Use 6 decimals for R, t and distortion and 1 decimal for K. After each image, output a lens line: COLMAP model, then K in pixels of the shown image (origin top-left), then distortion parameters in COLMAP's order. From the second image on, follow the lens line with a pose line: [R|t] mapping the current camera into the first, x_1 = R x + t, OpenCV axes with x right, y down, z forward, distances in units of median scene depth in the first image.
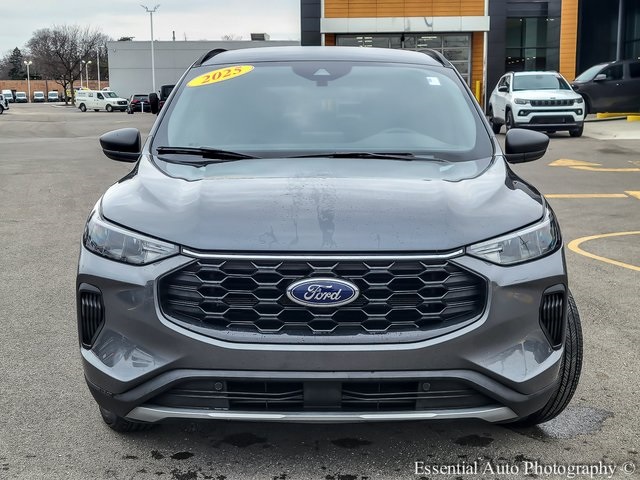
lens RADIAL K [[995.2, 0, 320.0], [0, 995.2, 240.0], [0, 0, 1]] dist [0.047371, 0.030908]
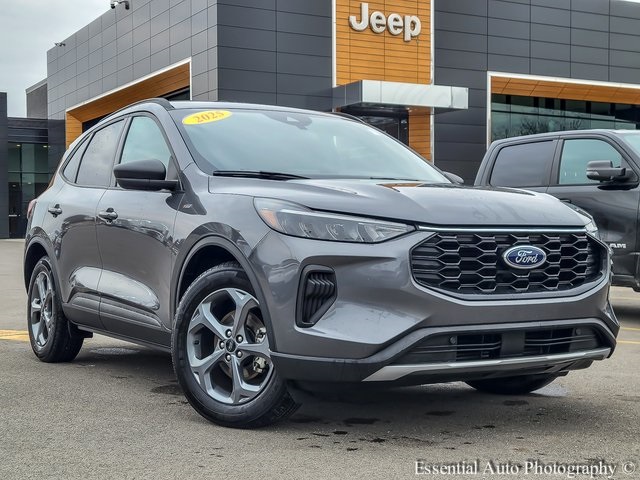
lens RADIAL K [[995.2, 0, 320.0], [0, 995.2, 240.0], [0, 0, 1]] dist [0.047371, 0.030908]
pose [[0.849214, -0.004722, 0.528027, -0.875350], [0.076559, 0.990495, -0.114271, 0.154021], [-0.522469, 0.137466, 0.841504, 0.069041]]
